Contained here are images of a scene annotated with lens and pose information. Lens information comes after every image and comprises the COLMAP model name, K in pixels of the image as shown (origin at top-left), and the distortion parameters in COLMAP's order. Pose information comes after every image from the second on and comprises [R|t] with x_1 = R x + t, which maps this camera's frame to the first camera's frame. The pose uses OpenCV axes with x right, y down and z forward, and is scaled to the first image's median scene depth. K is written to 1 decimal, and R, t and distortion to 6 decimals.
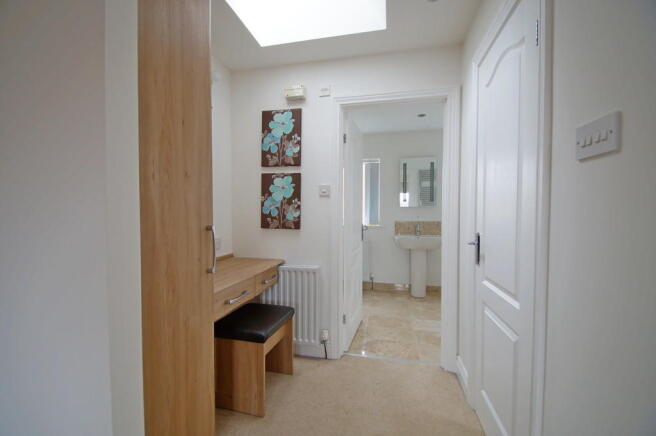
lens RADIAL K [[286.2, 0, 328.0], [0, 286.2, 218.0], [0, 0, 1]] dist [-0.000686, -0.000355]
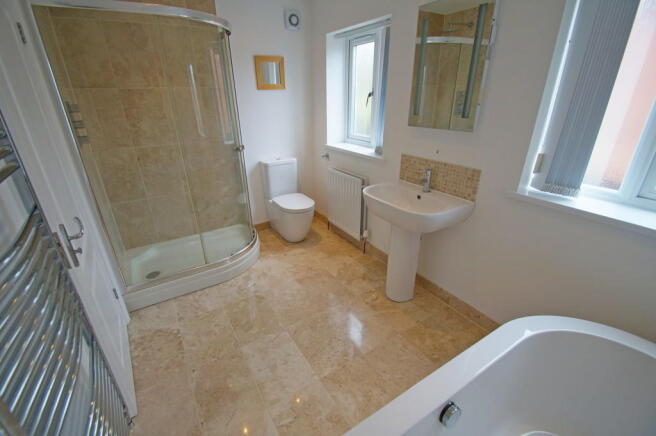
lens RADIAL K [[286.2, 0, 328.0], [0, 286.2, 218.0], [0, 0, 1]] dist [-0.000686, -0.000355]
pose [[0.695831, 0.261826, -0.668779, 0.563907], [0.001901, 0.930507, 0.366270, -0.080341], [0.718203, -0.256133, 0.646978, 0.572706]]
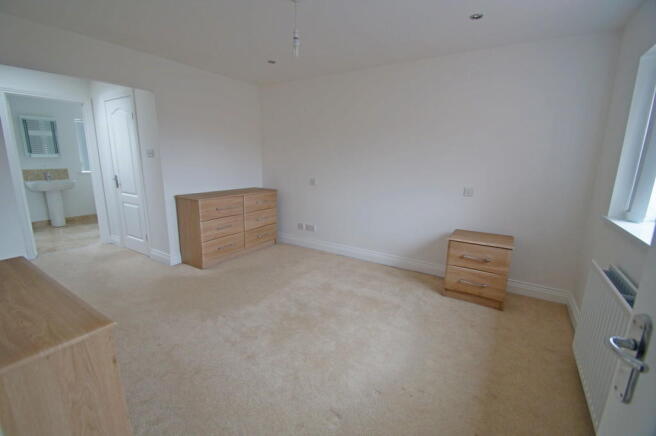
lens RADIAL K [[286.2, 0, 328.0], [0, 286.2, 218.0], [0, 0, 1]] dist [-0.000686, -0.000355]
pose [[0.337466, -0.194265, 0.921075, -0.499258], [0.004258, 0.978779, 0.204875, -0.032593], [-0.941328, -0.065216, 0.331131, -0.644051]]
